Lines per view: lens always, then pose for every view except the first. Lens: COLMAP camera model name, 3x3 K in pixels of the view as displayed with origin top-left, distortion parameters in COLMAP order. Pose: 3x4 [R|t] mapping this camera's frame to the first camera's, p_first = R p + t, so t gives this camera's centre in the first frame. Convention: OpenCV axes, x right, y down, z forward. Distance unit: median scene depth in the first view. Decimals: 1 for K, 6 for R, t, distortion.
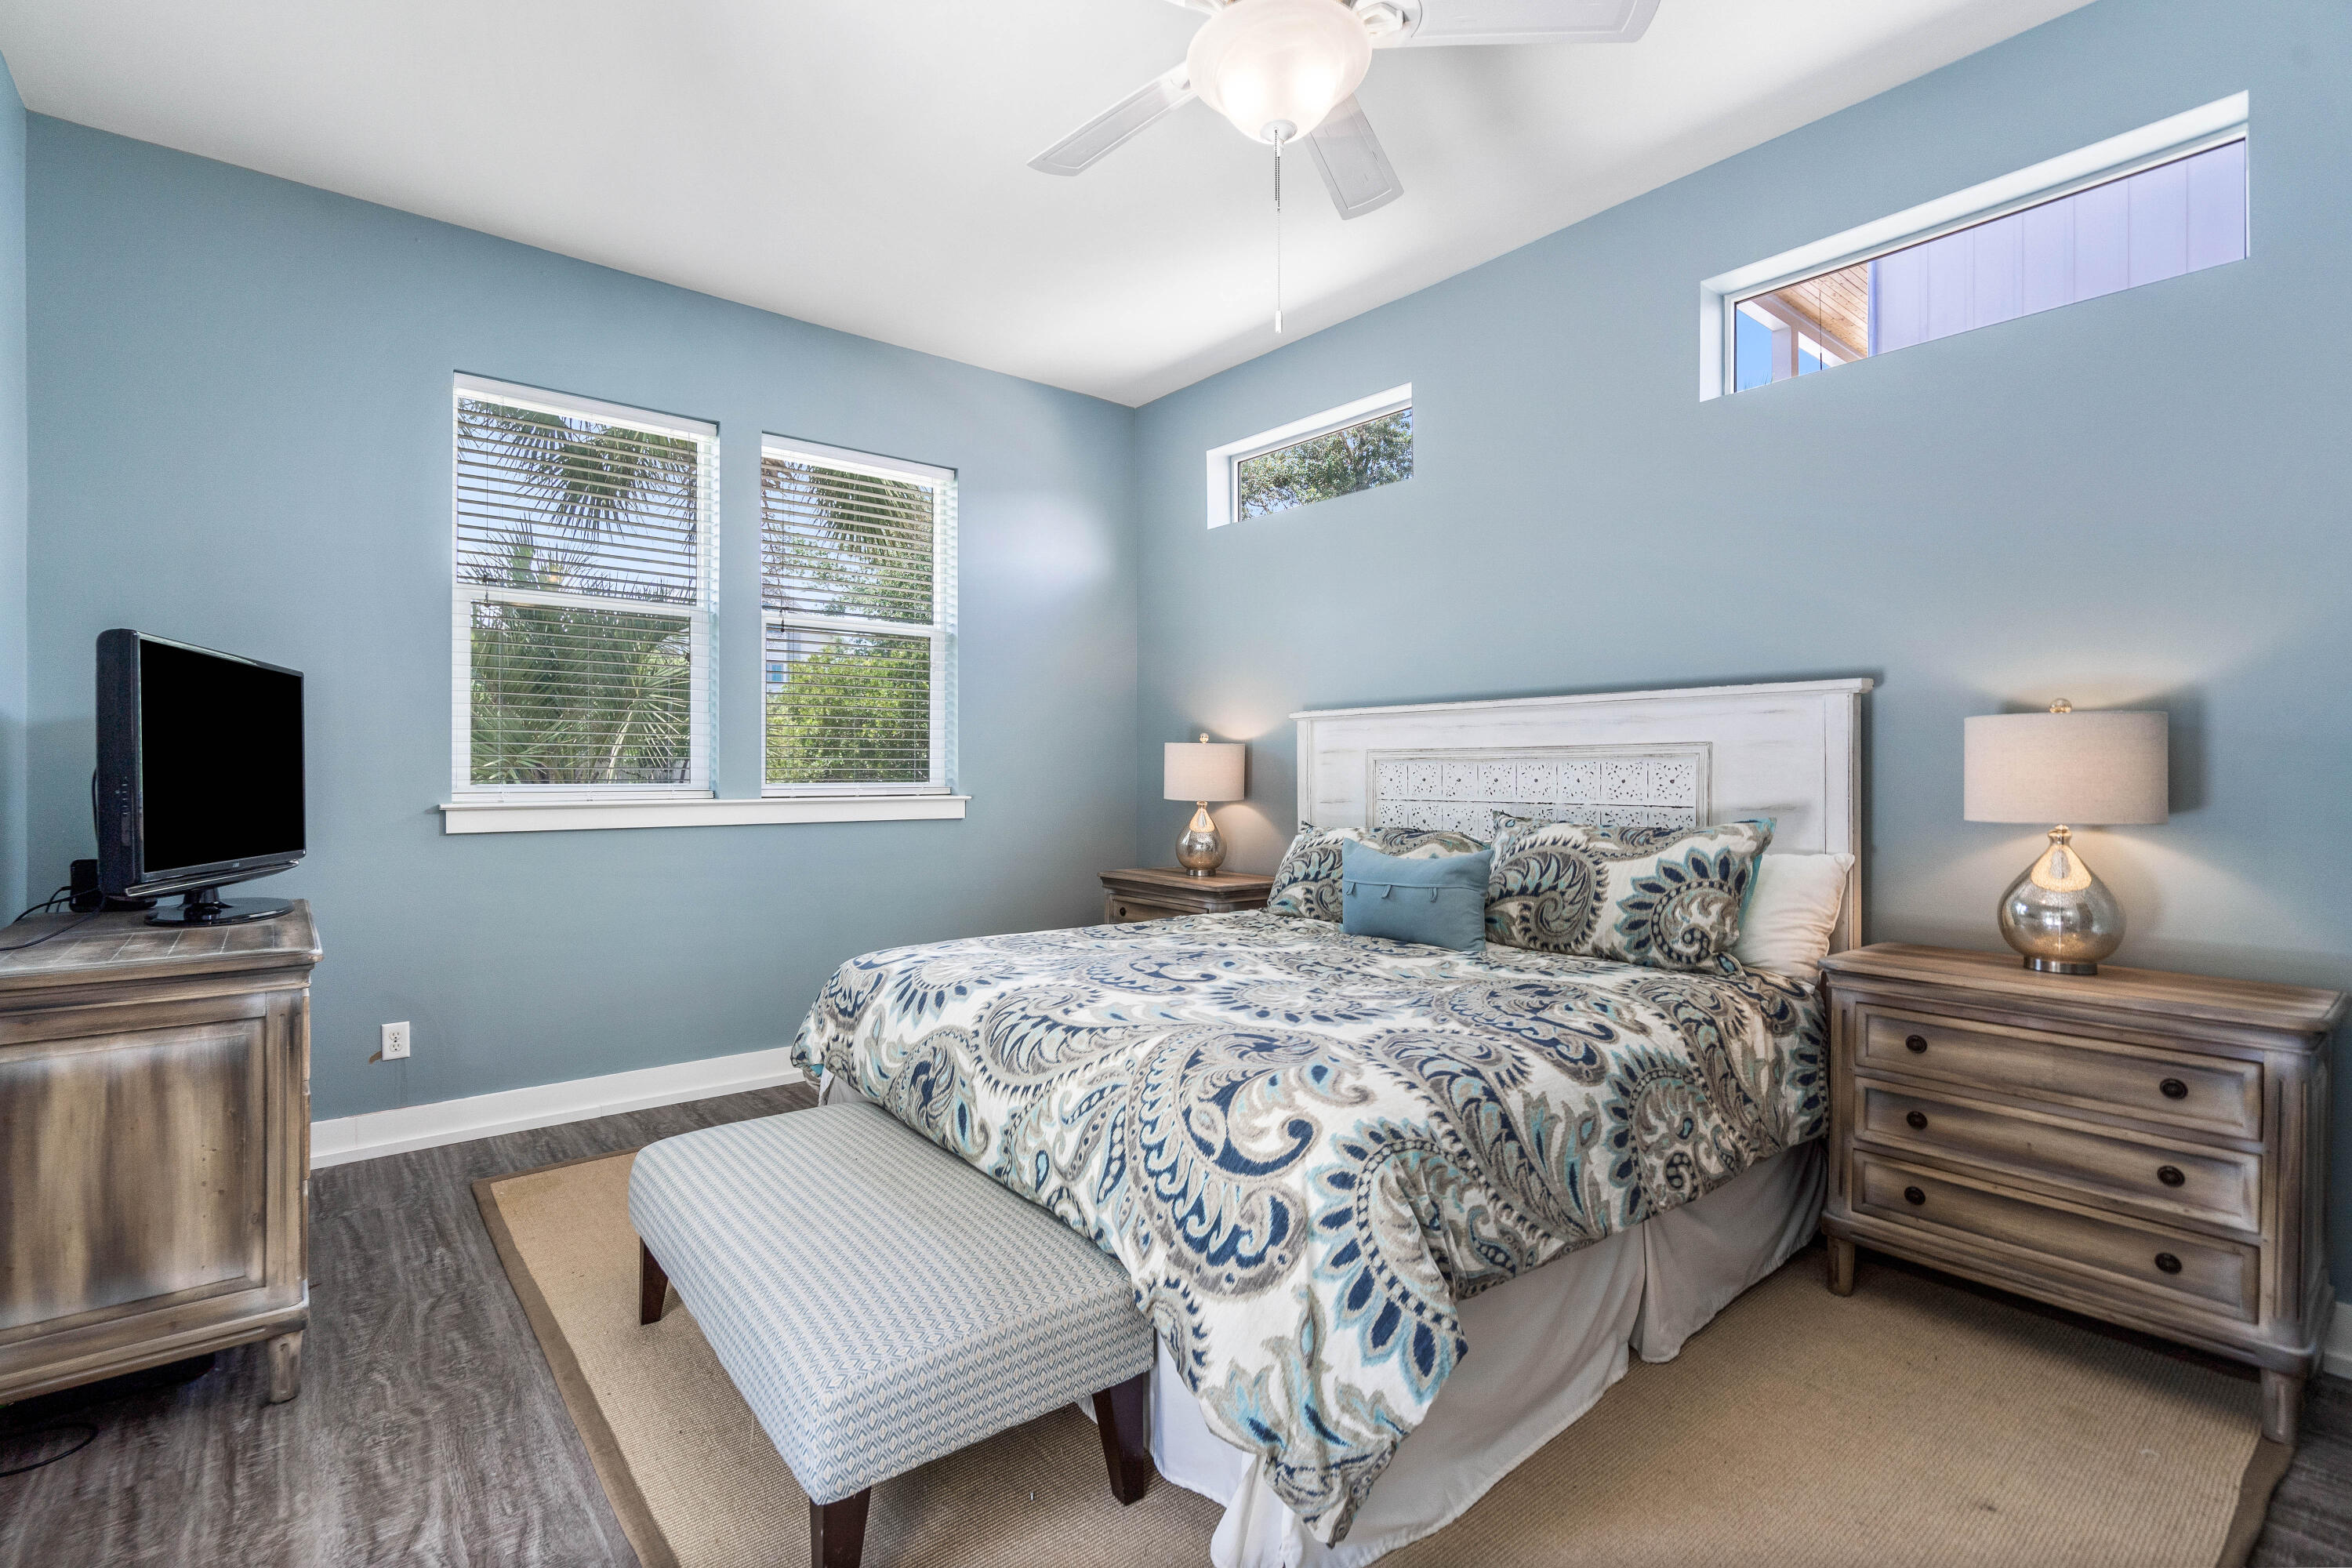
lens RADIAL K [[1081.8, 0, 1133.6], [0, 1081.8, 781.7], [0, 0, 1]] dist [0.002784, 0.000309]
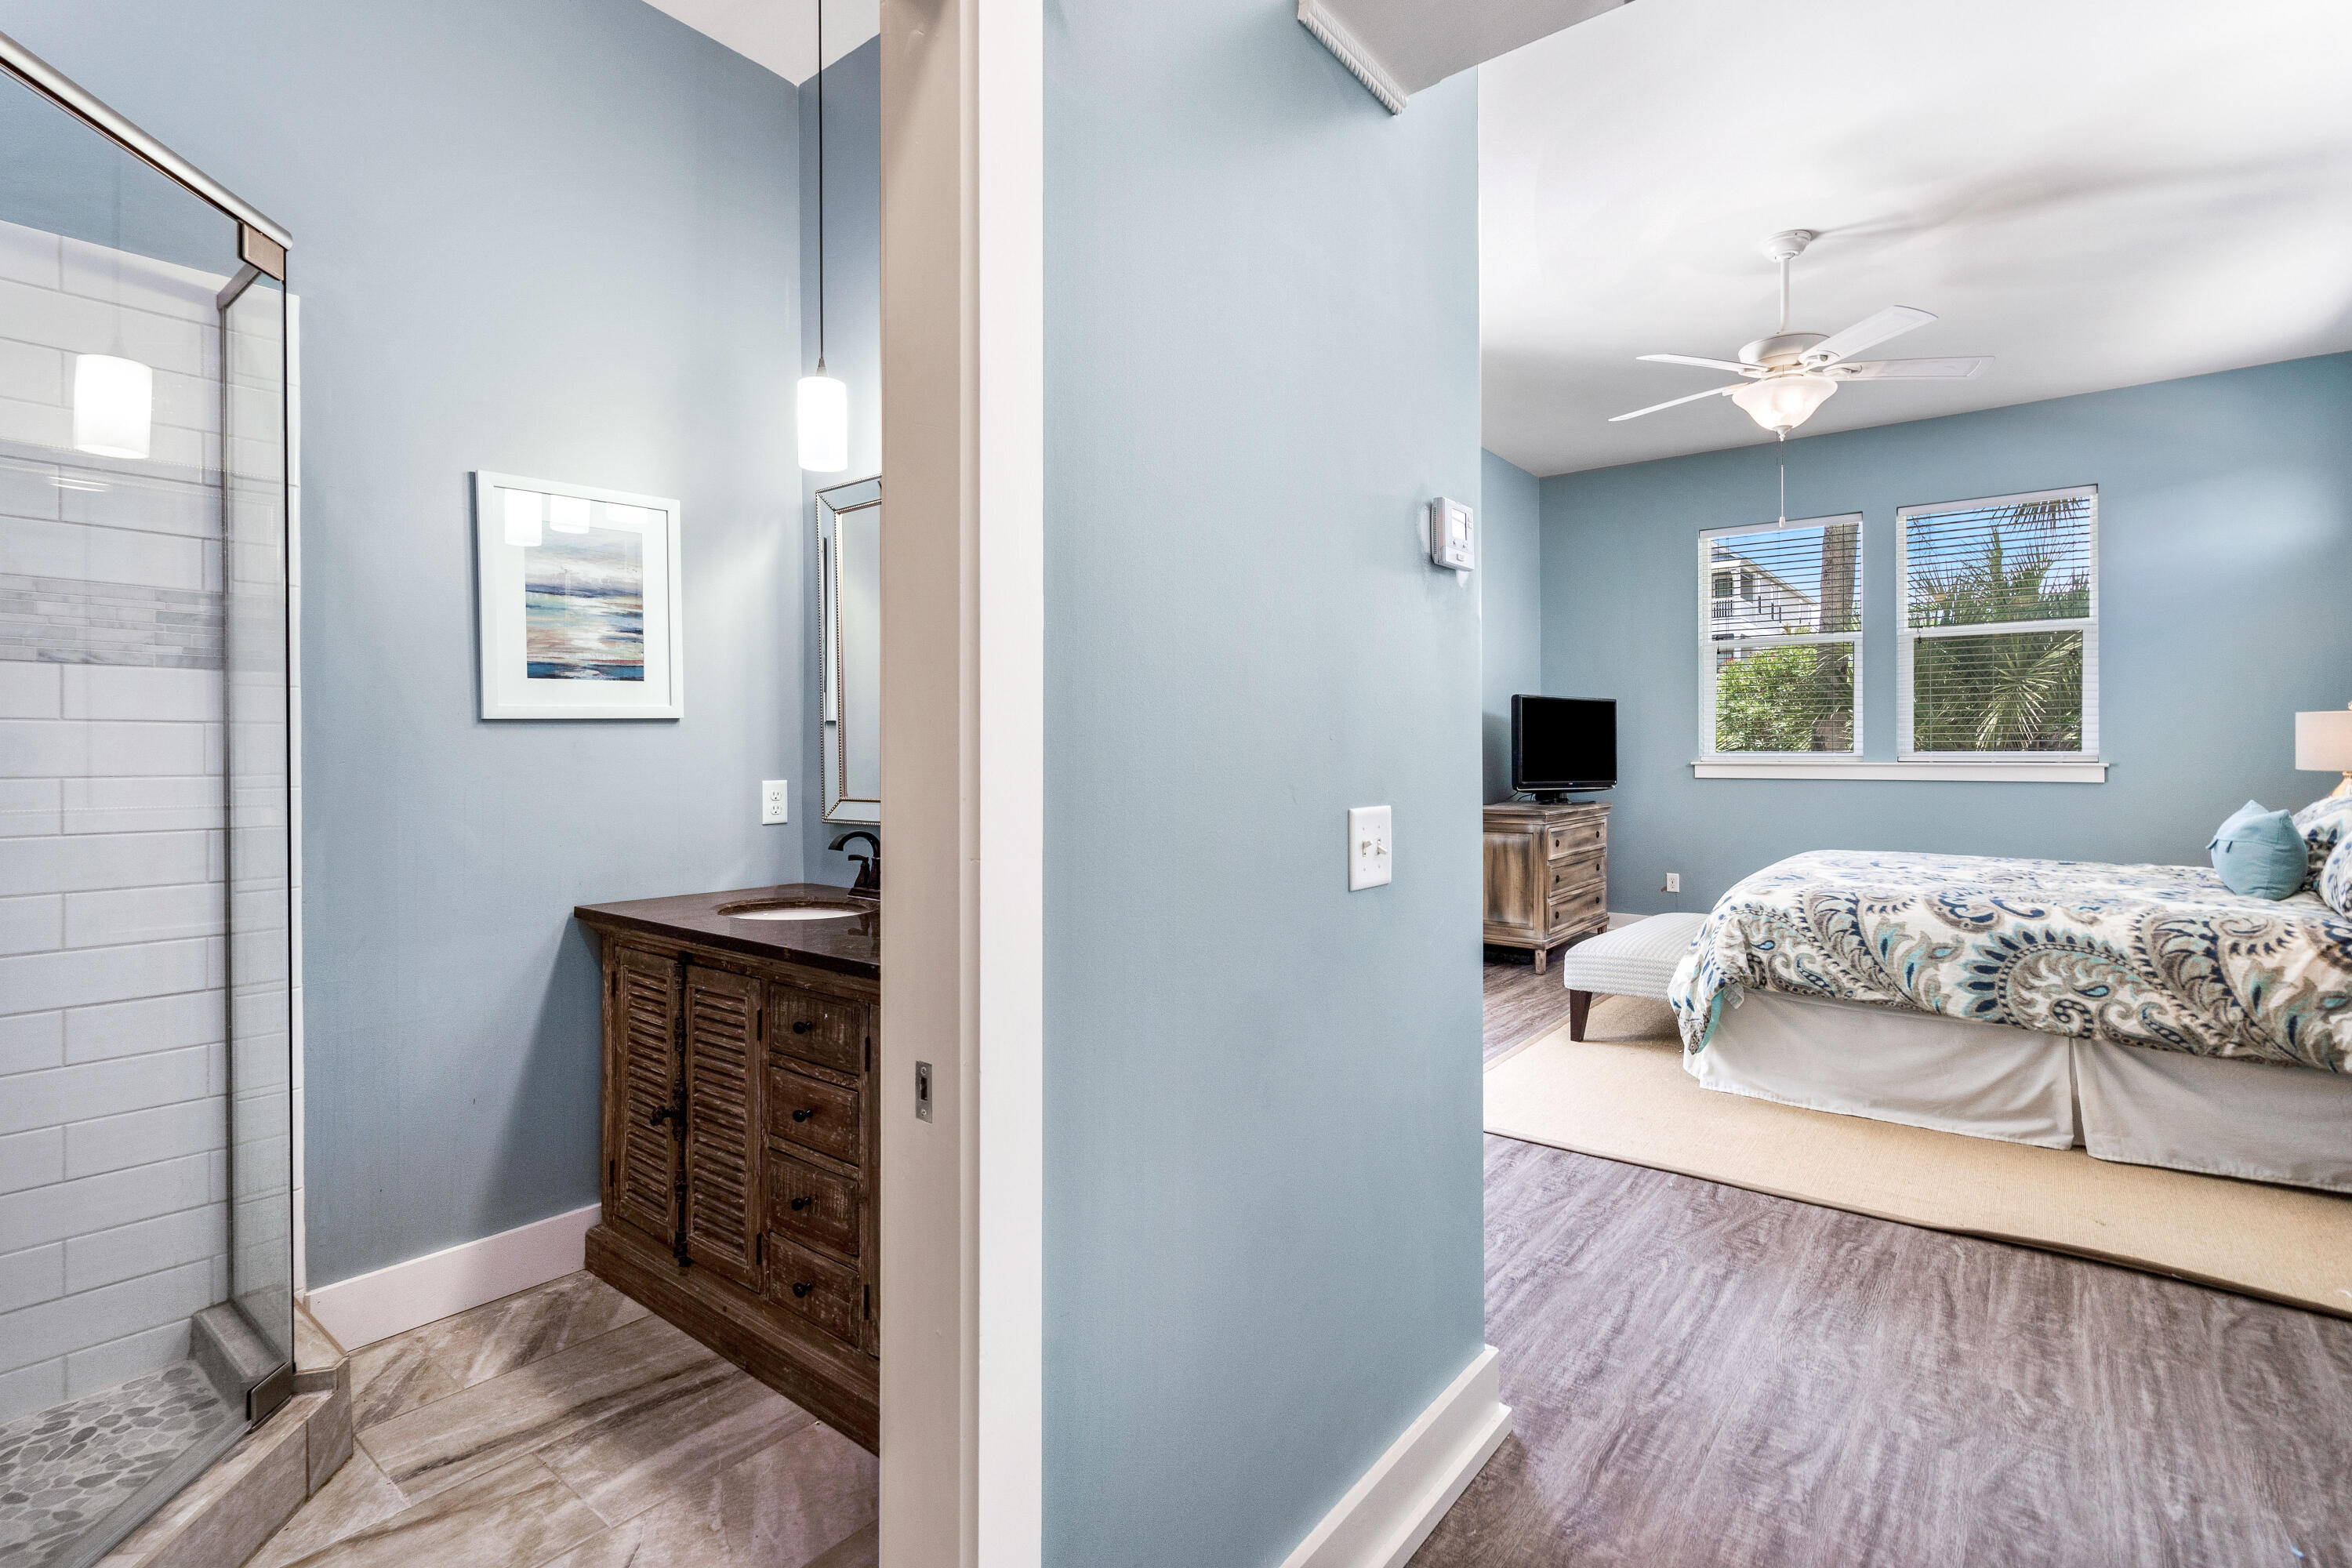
lens RADIAL K [[1107.2, 0, 1132.9], [0, 1107.2, 754.3], [0, 0, 1]] dist [0.000382, -0.003494]
pose [[0.192307, 0.003348, -0.981329, 1.816207], [-0.004618, 0.999986, 0.002507, 0.011928], [0.981324, 0.004050, 0.192319, -0.563925]]
